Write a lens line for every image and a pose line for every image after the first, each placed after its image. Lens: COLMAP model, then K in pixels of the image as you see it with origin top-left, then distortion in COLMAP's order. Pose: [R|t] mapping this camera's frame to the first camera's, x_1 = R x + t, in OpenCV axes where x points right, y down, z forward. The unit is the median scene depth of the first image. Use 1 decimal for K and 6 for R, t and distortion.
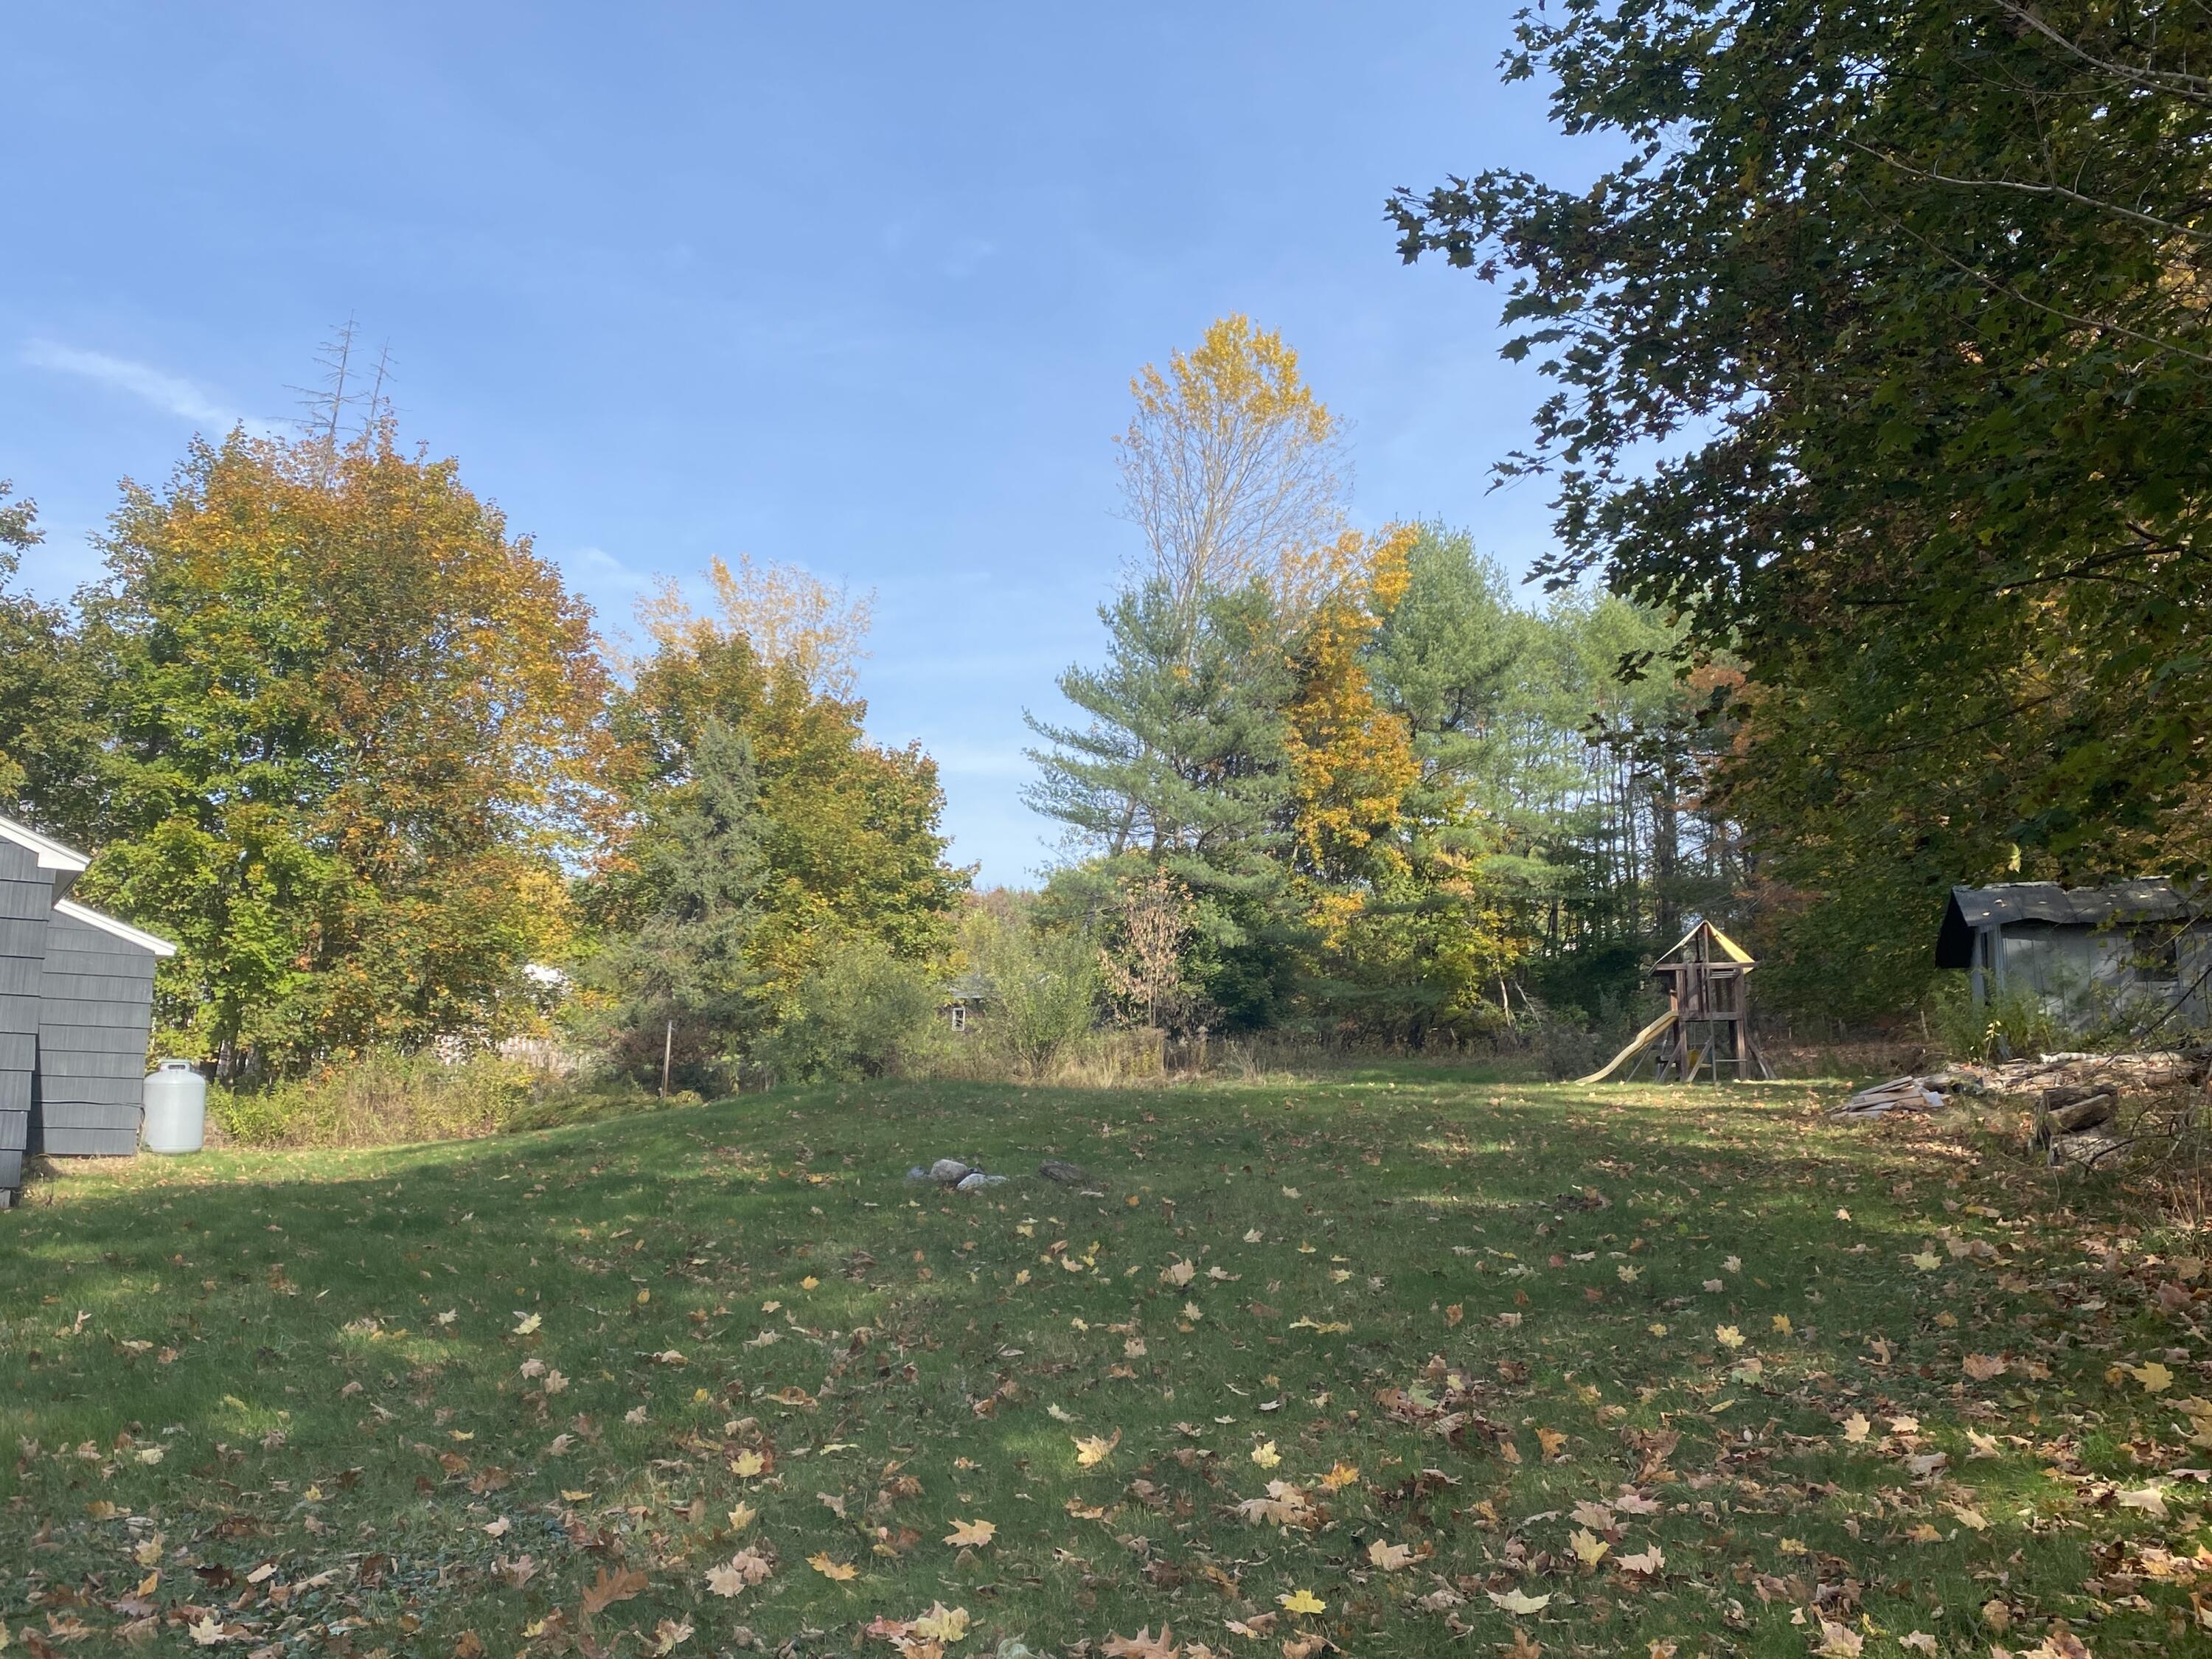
lens RADIAL K [[1990.6, 0, 1110.2], [0, 1990.6, 832.7], [0, 0, 1]] dist [0.037514, -0.101762]
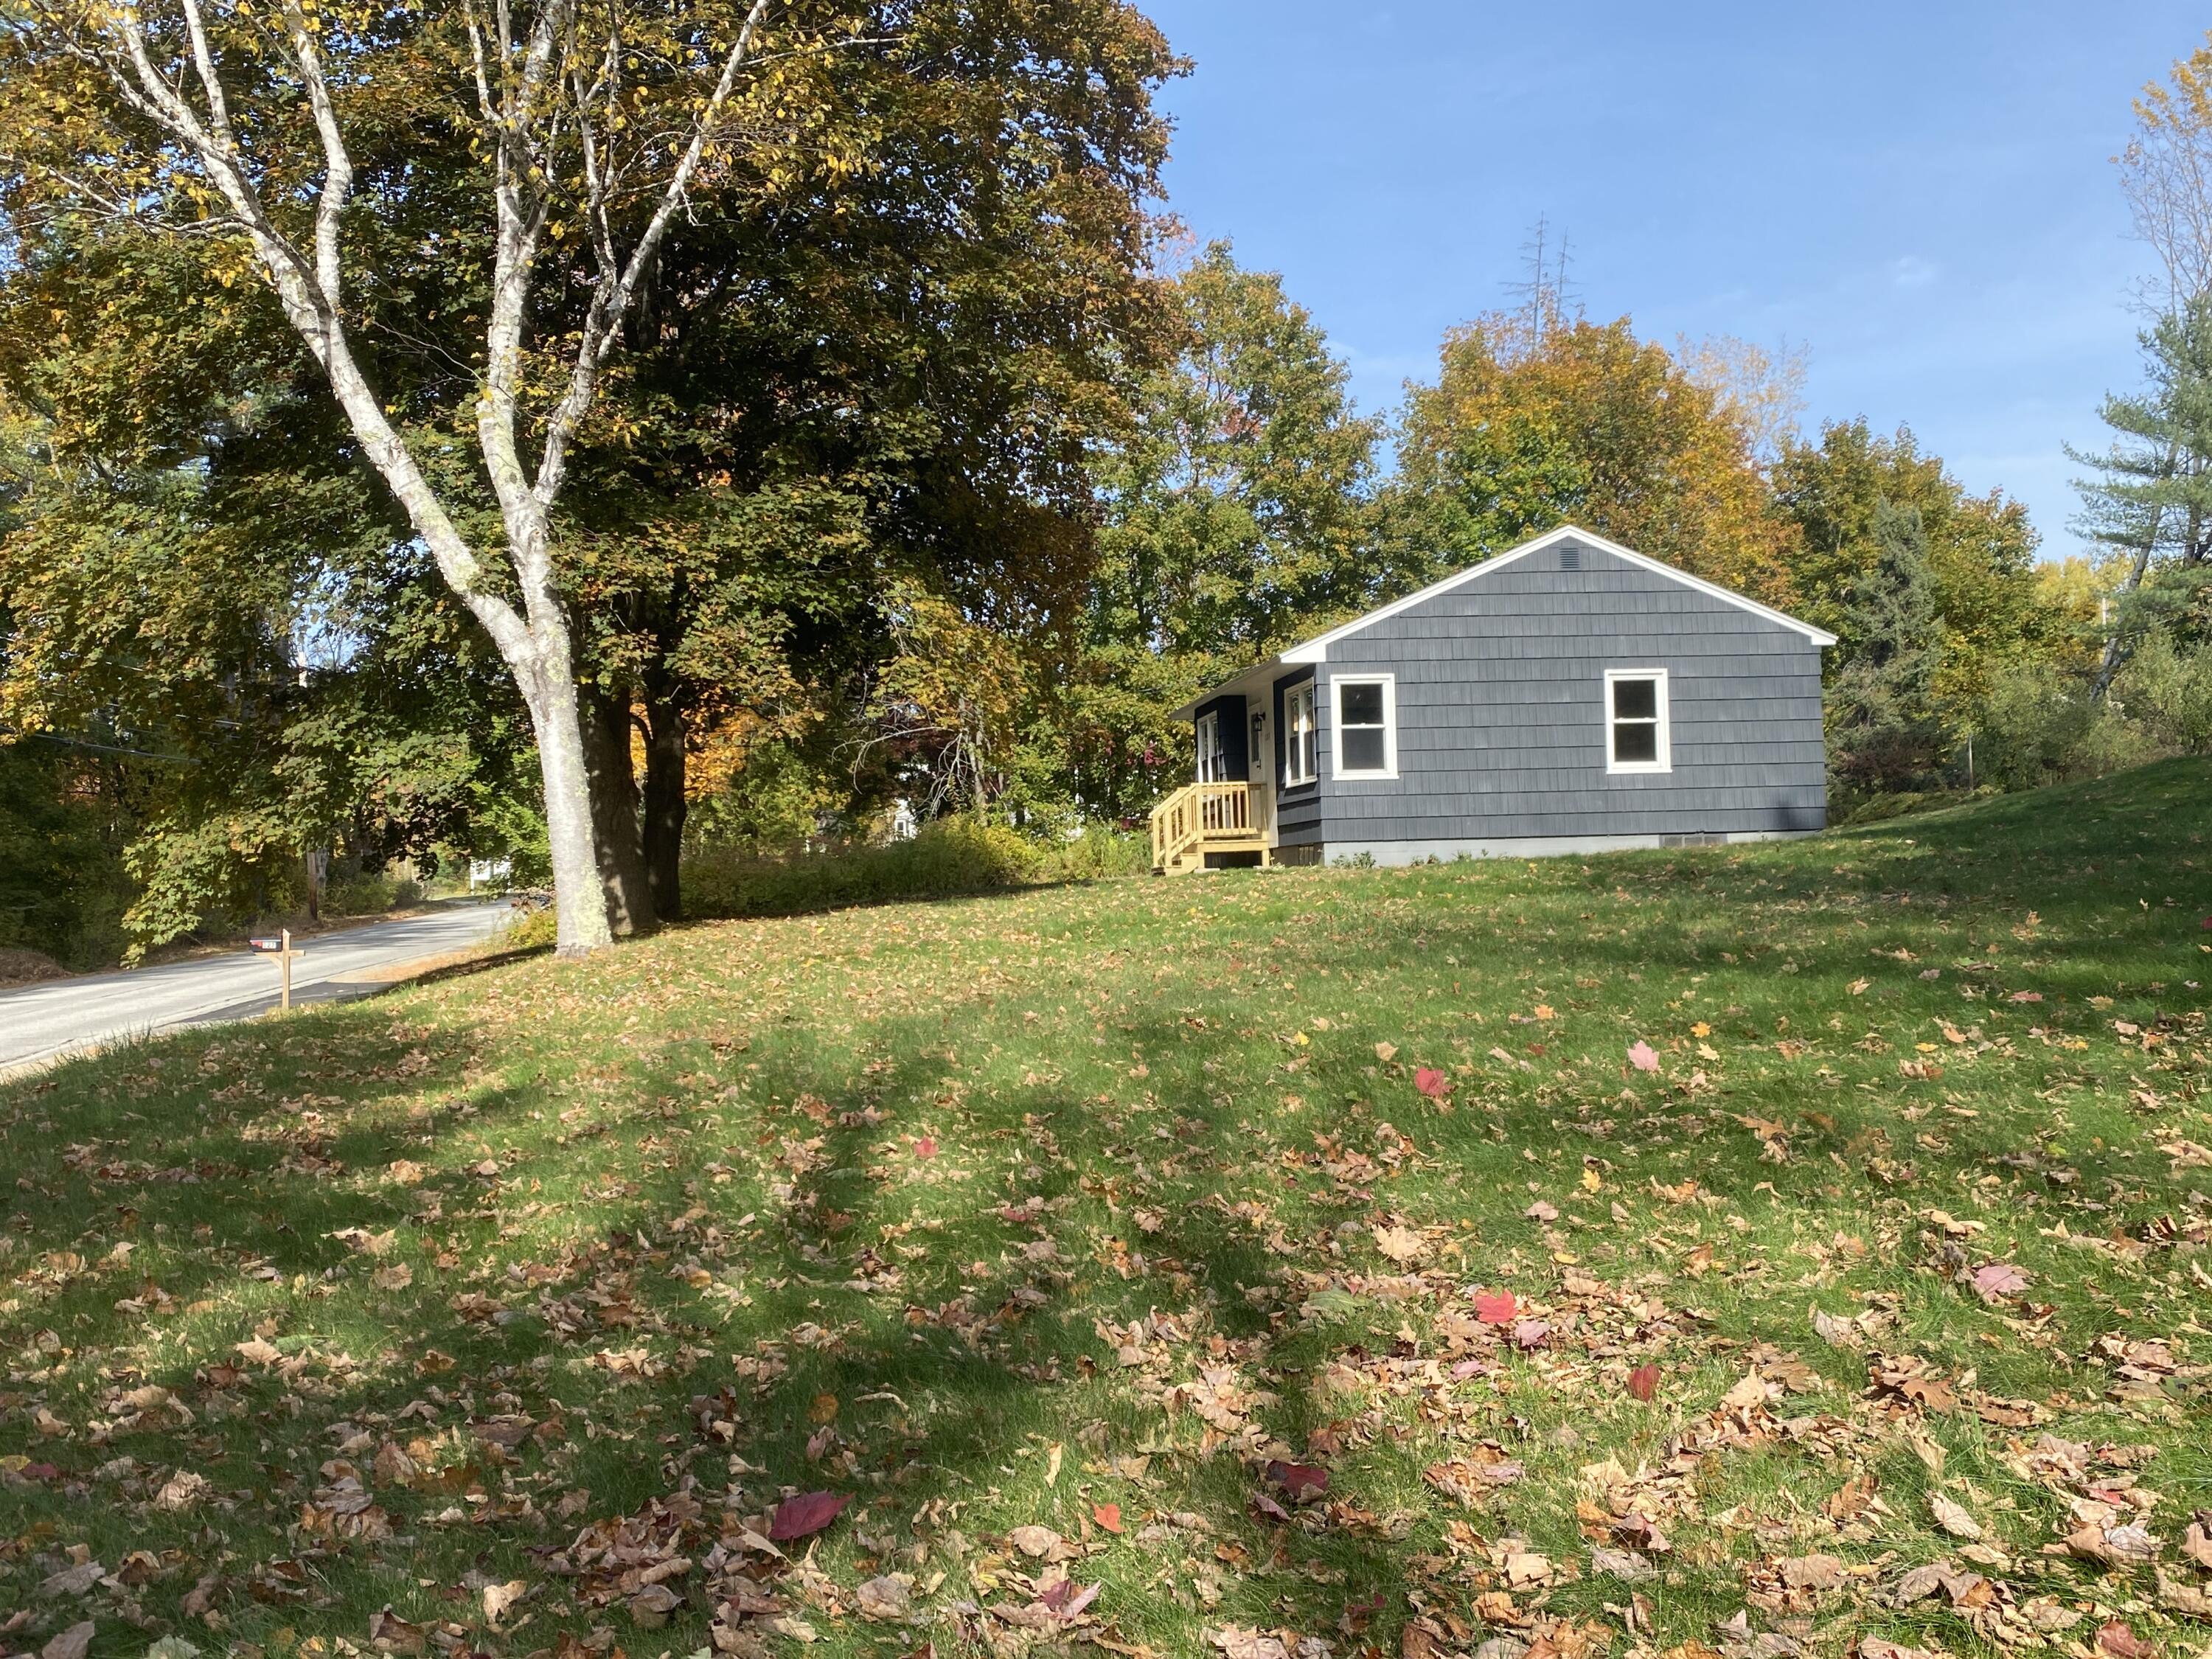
lens RADIAL K [[1990.6, 0, 1052.8], [0, 1990.6, 848.6], [0, 0, 1]] dist [0.037514, -0.101762]
pose [[0.906736, -0.073528, -0.415239, -0.106263], [0.121937, 0.988333, 0.091260, -0.010932], [0.403685, -0.133381, 0.905123, -0.205953]]
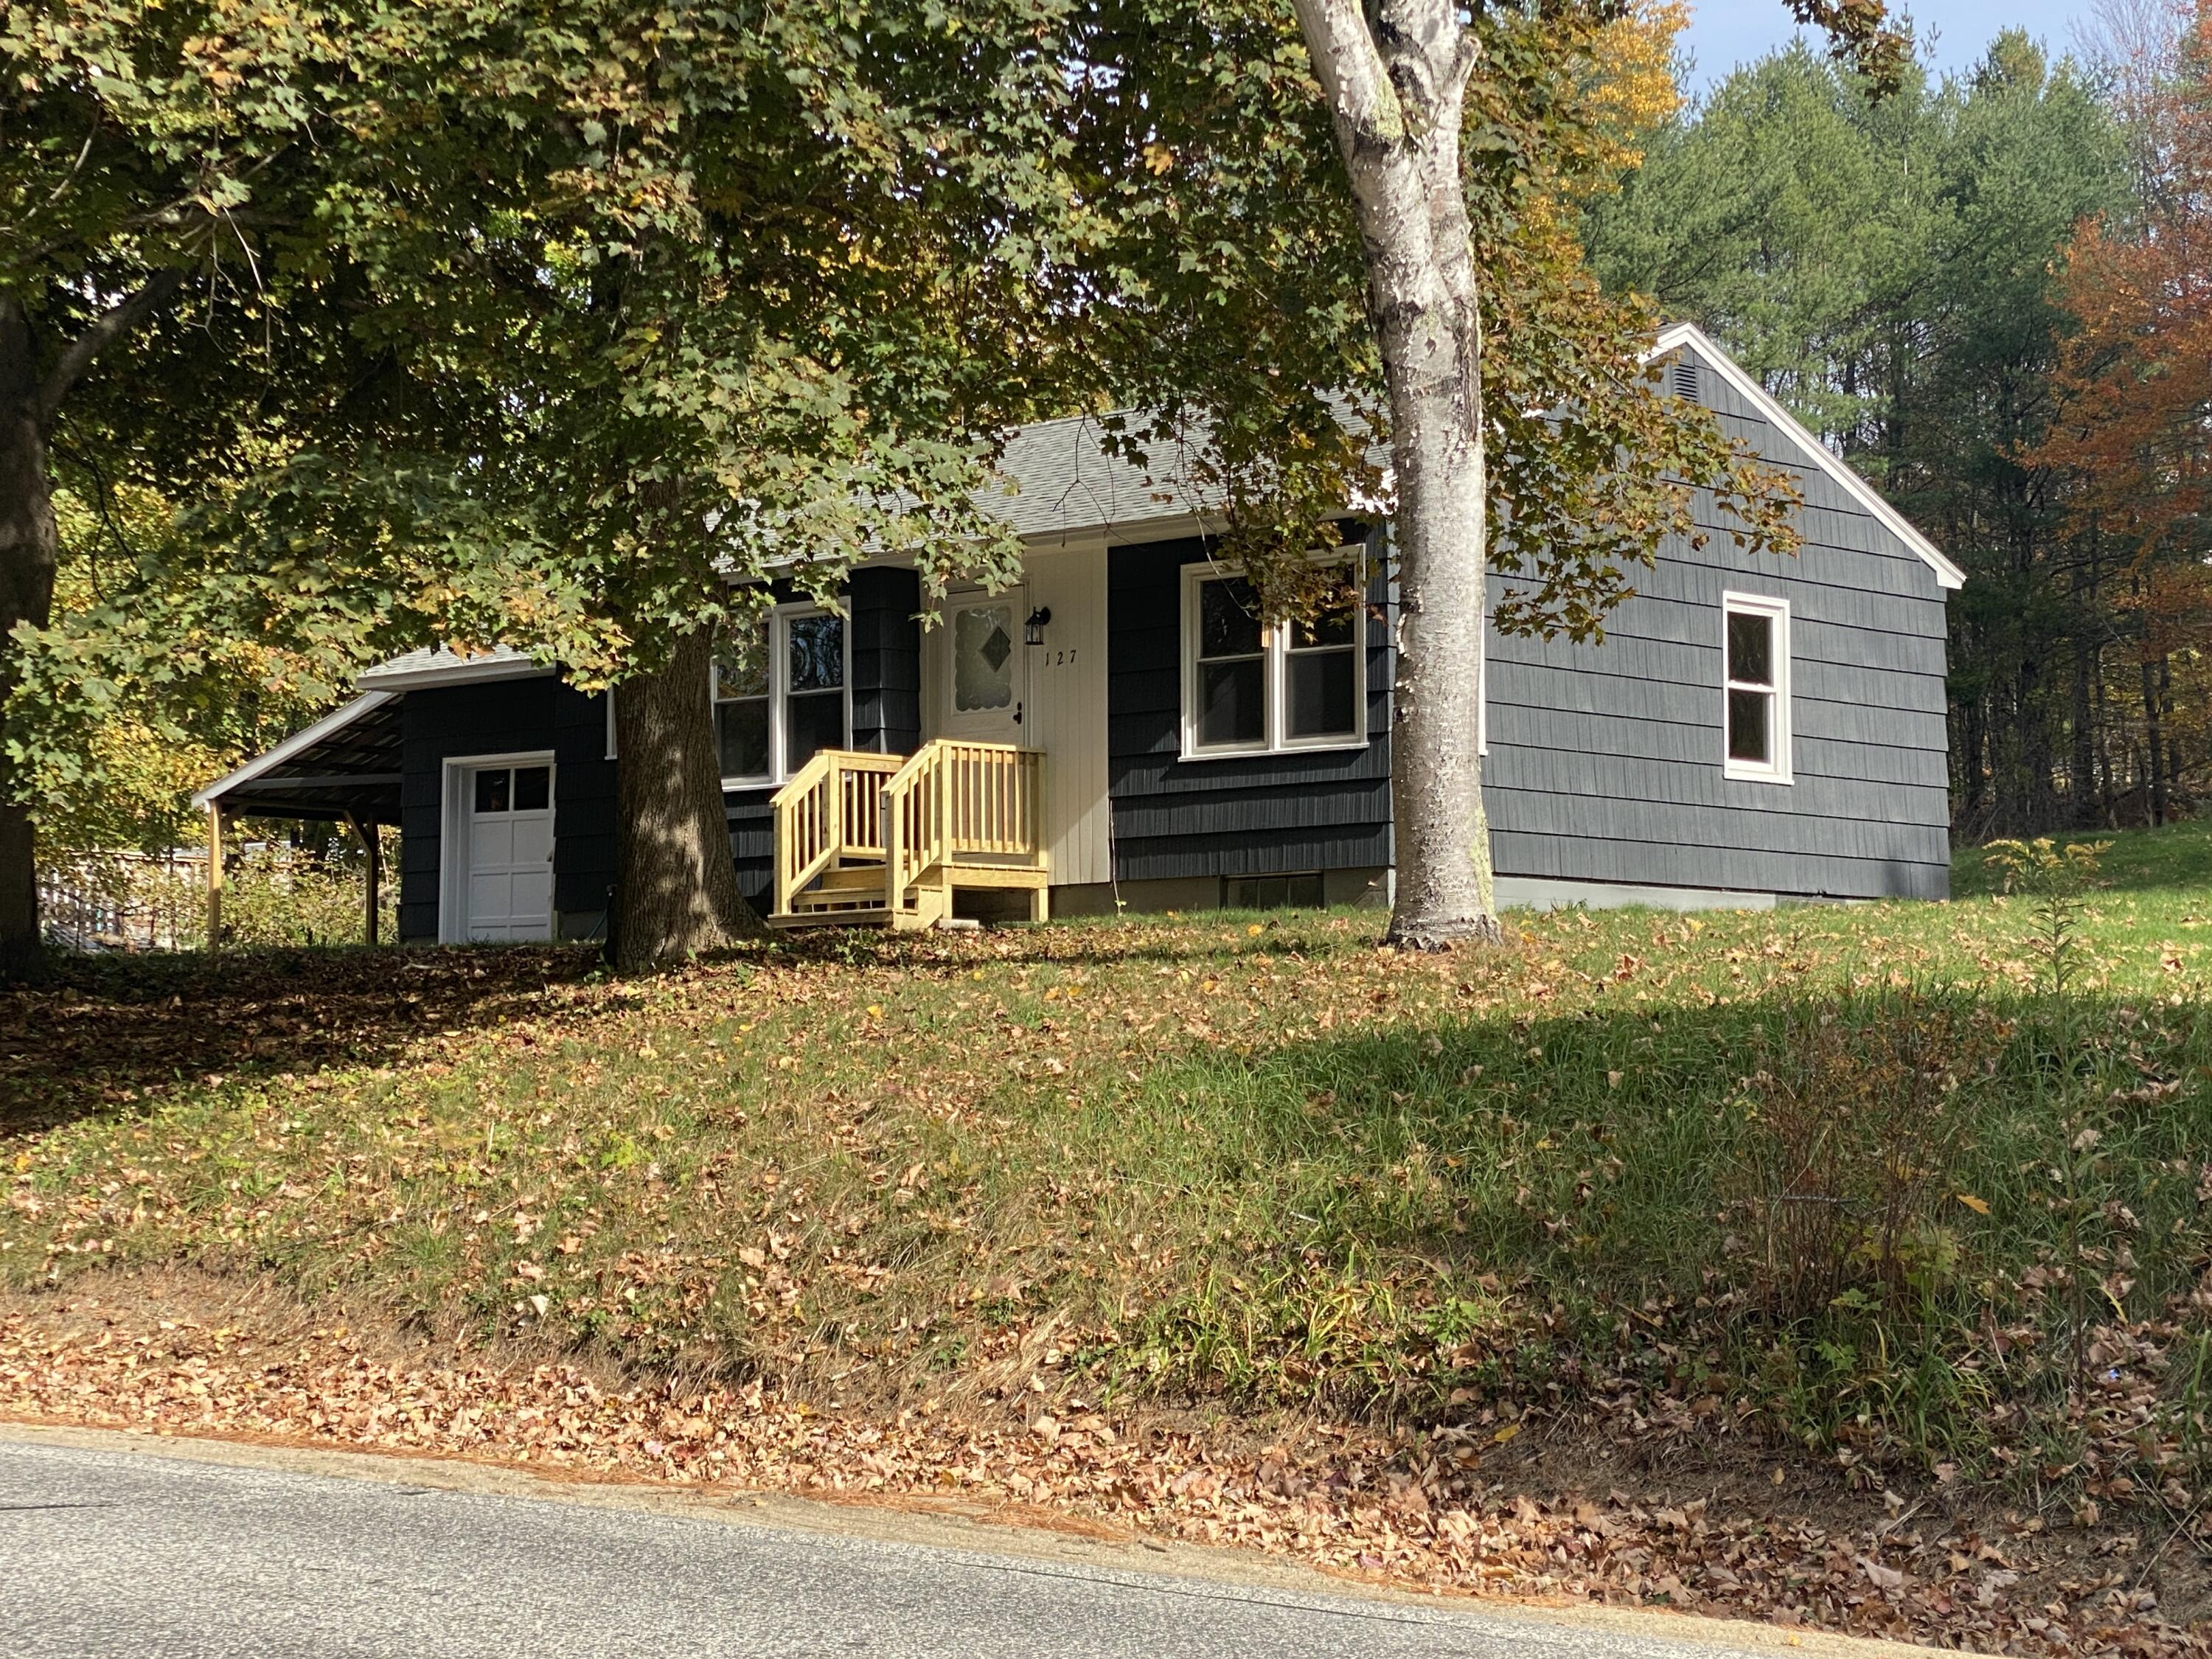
lens RADIAL K [[4517.1, 0, 1082.4], [0, 4517.1, 816.4], [0, 0, 1]] dist [0.072713, 0.000000]
pose [[0.960183, -0.021810, 0.278520, -0.392028], [0.000856, 0.997173, 0.075133, -0.009027], [-0.279371, -0.071903, 0.957487, -0.259569]]
